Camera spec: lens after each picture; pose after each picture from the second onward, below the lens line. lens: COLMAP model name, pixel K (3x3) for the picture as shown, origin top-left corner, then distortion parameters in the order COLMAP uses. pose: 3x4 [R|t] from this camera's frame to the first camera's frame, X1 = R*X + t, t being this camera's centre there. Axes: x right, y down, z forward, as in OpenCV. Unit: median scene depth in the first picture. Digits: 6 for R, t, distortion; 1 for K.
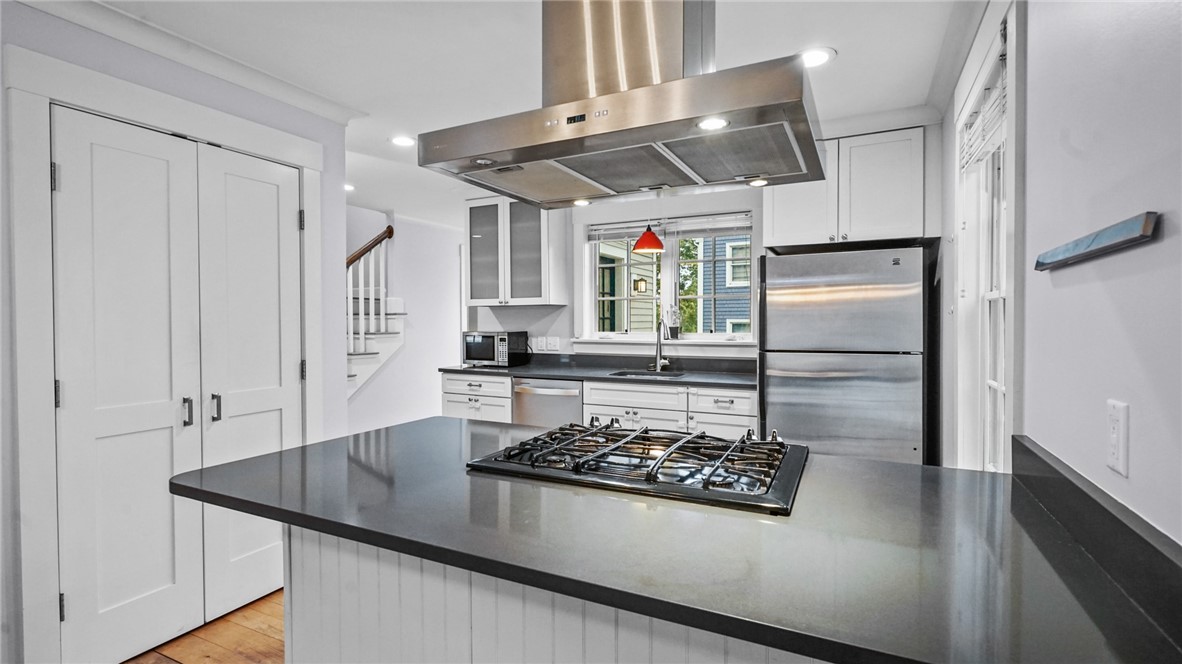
lens RADIAL K [[554.1, 0, 591.9], [0, 554.1, 327.3], [0, 0, 1]] dist [0.139165, -0.000051]
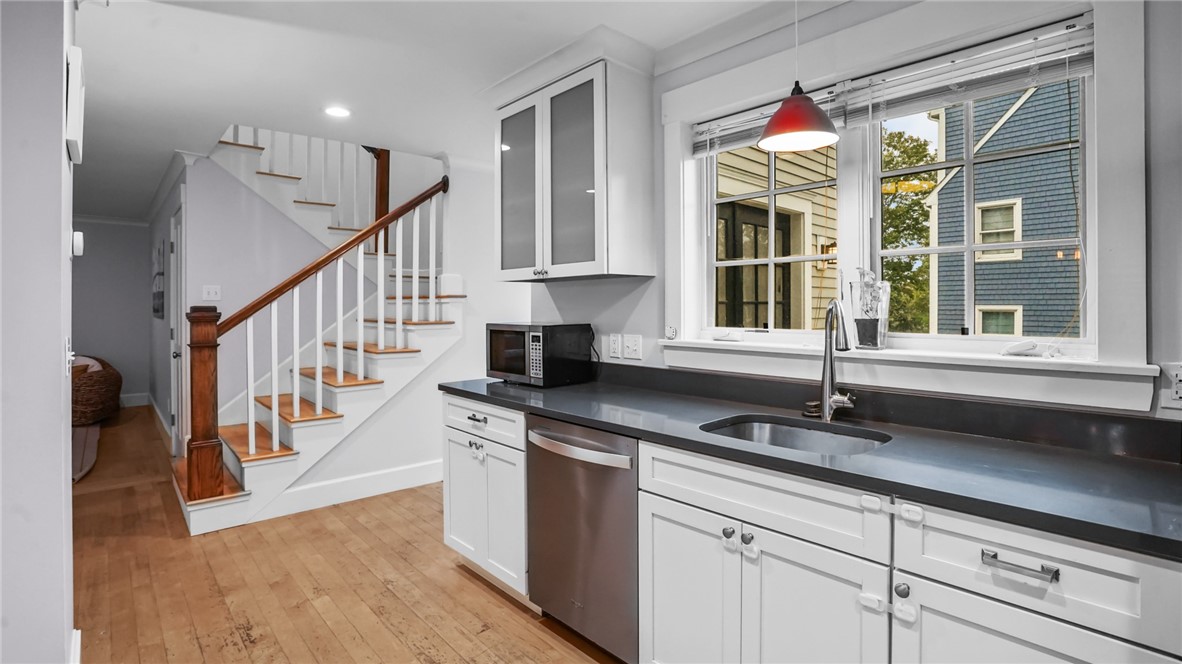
lens RADIAL K [[546.9, 0, 613.3], [0, 546.9, 308.4], [0, 0, 1]] dist [-0.002233, 0.000208]
pose [[0.943469, 0.002737, -0.331448, 0.097280], [-0.006044, 0.999942, -0.008947, -0.004078], [0.331404, 0.010445, 0.943431, 0.502157]]
